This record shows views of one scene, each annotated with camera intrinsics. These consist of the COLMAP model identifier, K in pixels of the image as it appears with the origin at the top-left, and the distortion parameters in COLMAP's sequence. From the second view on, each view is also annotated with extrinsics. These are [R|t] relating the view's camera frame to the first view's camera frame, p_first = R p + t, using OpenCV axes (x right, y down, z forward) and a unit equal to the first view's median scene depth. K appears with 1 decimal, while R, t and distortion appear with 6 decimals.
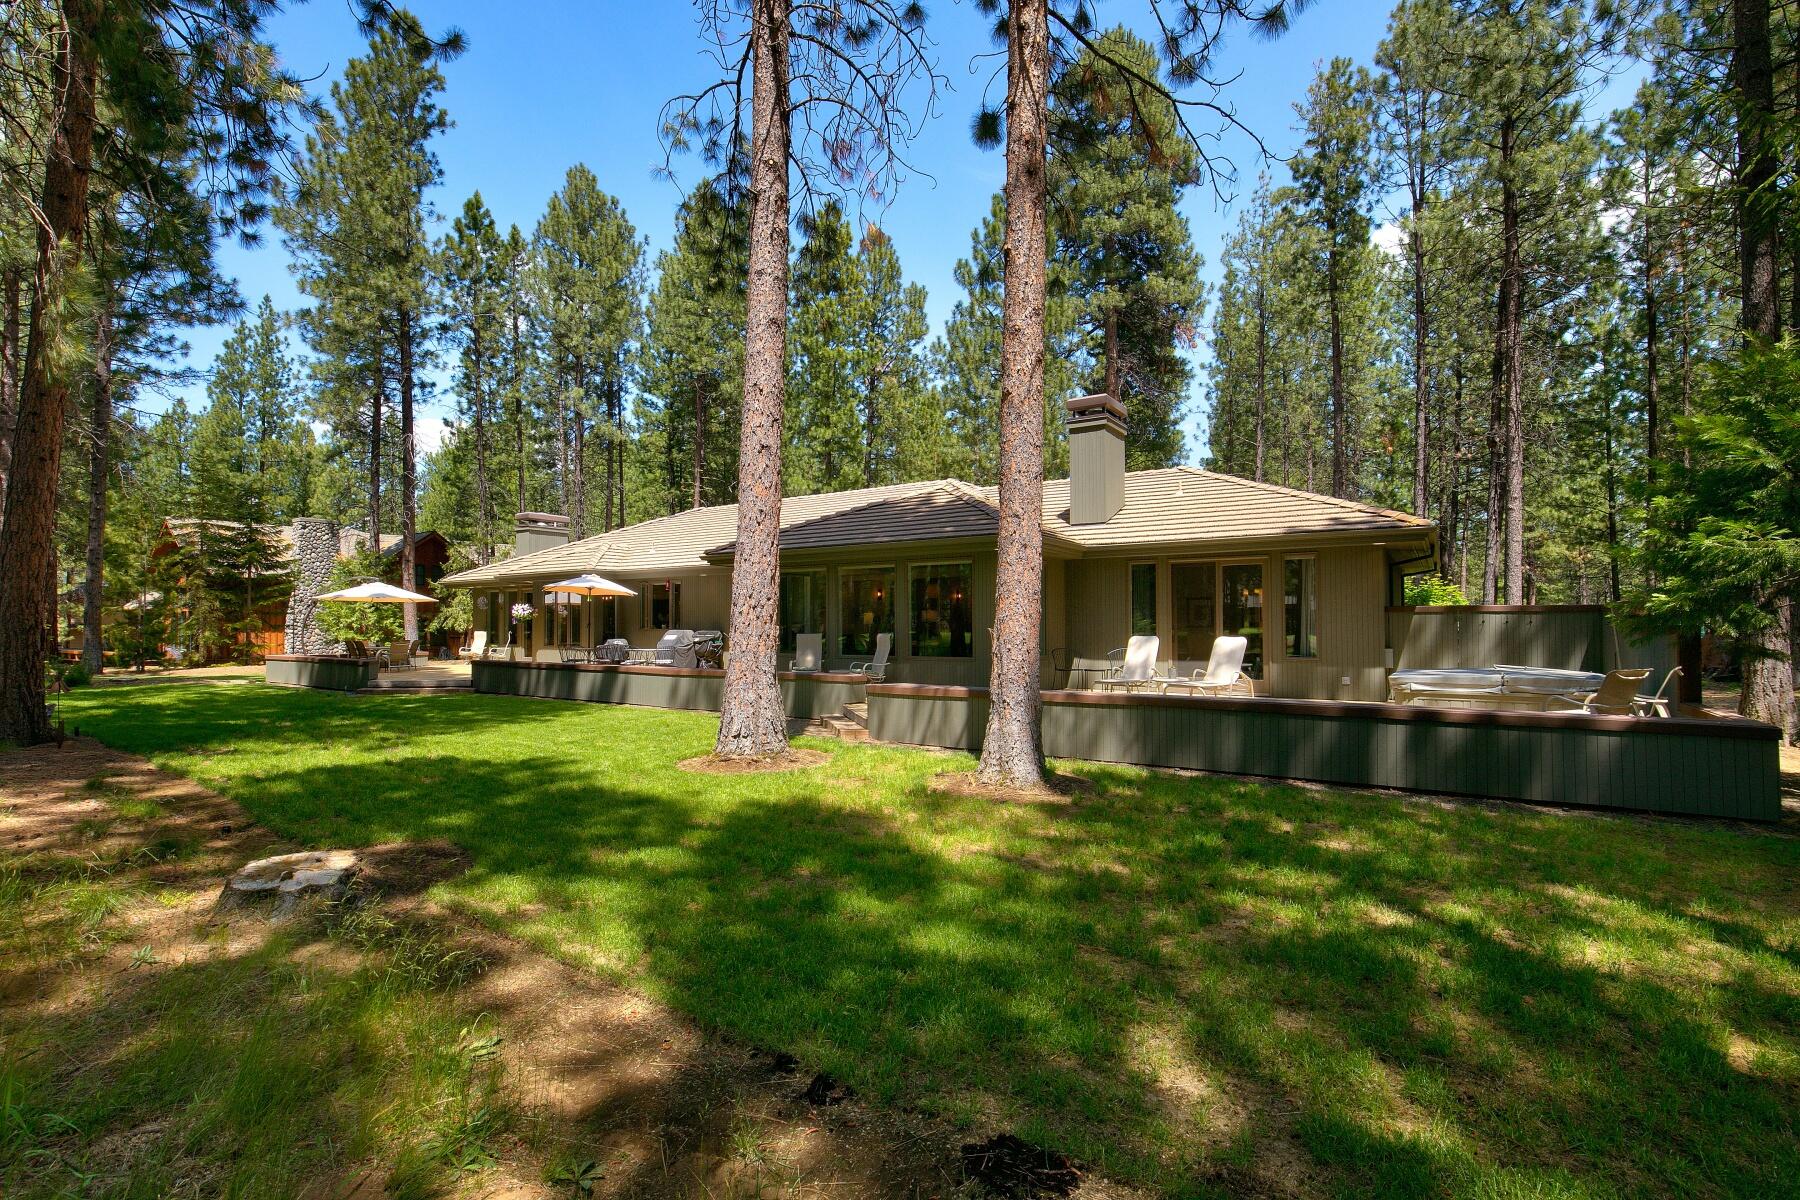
lens RADIAL K [[874.1, 0, 888.8], [0, 874.1, 635.7], [0, 0, 1]] dist [-0.030084, 0.006344]
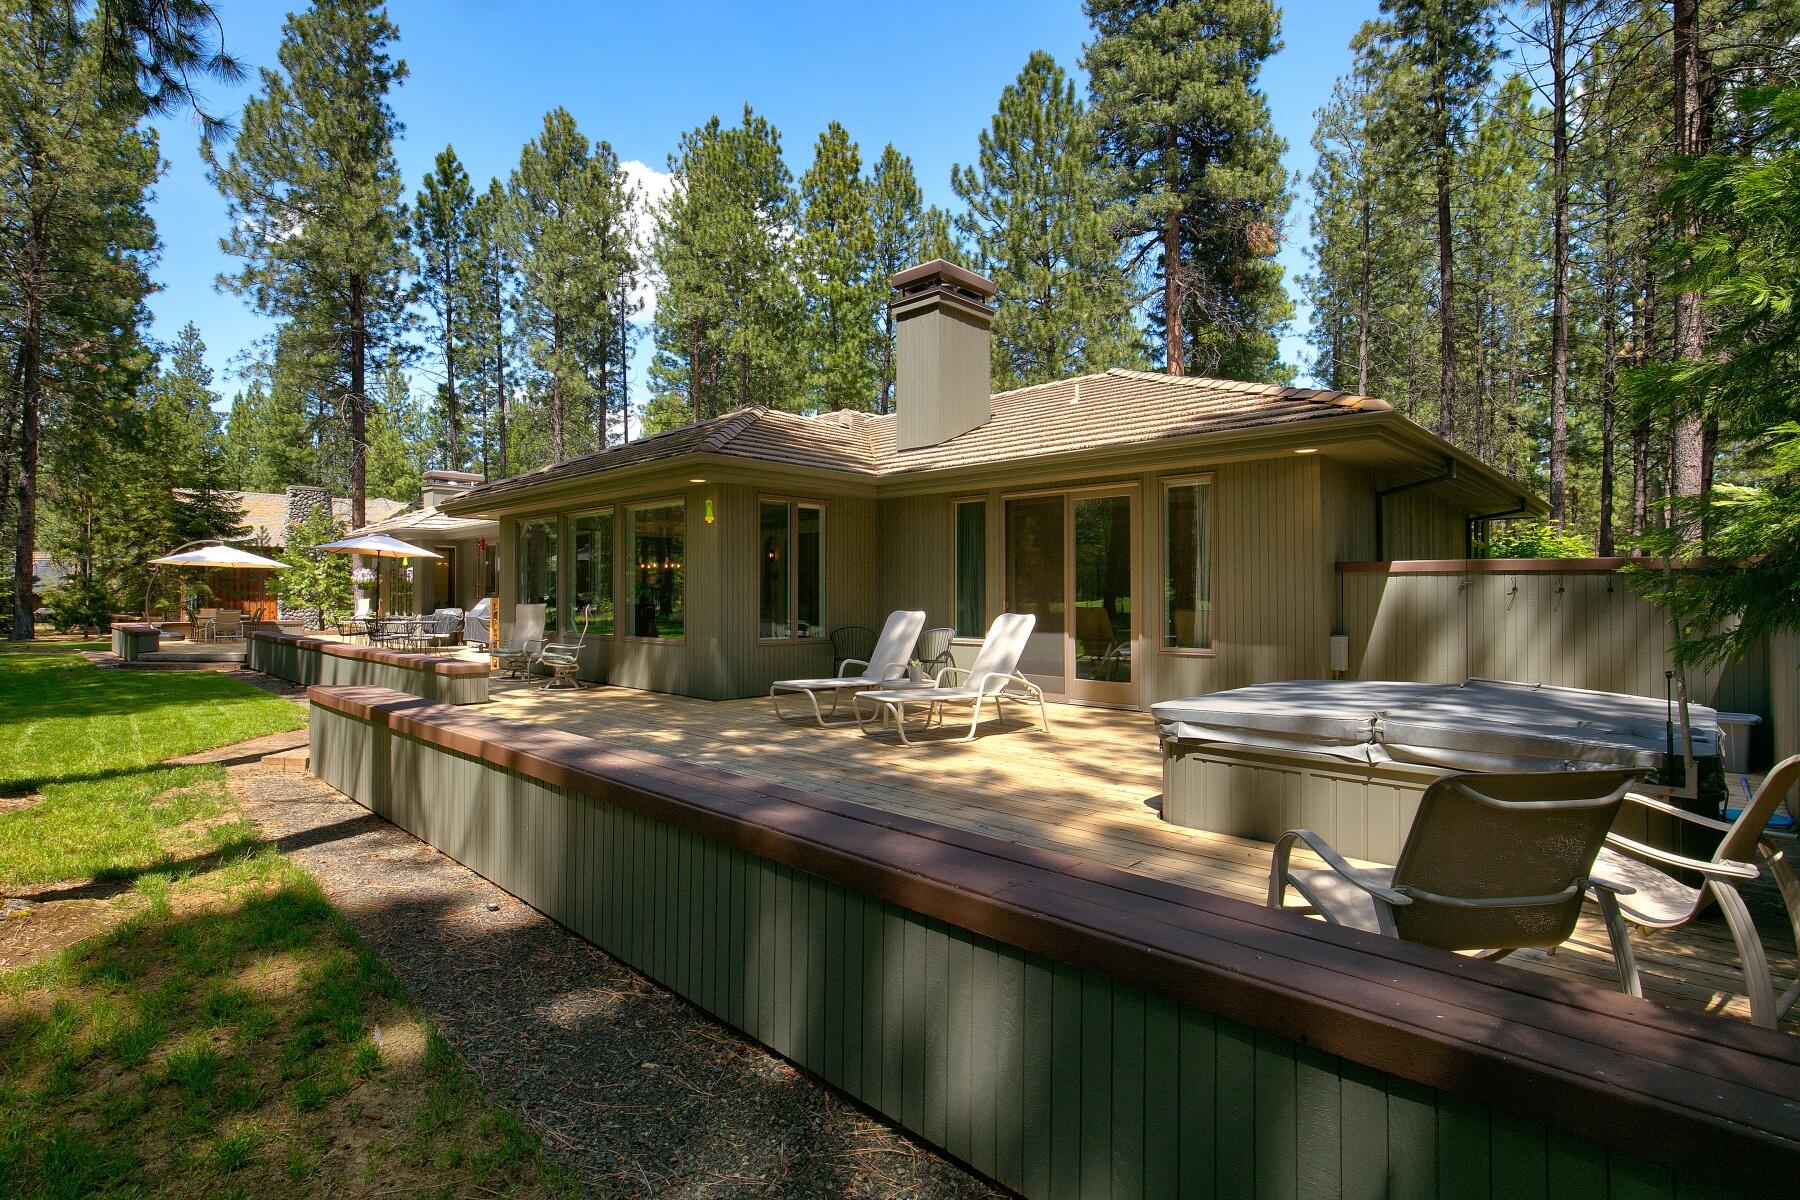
lens RADIAL K [[799.0, 0, 943.0], [0, 799.0, 603.2], [0, 0, 1]] dist [-0.021732, 0.000483]
pose [[0.976581, 0.005056, -0.215090, 0.242582], [-0.004955, 0.999987, 0.001009, -0.003579], [0.215092, 0.000081, 0.976594, 0.240865]]
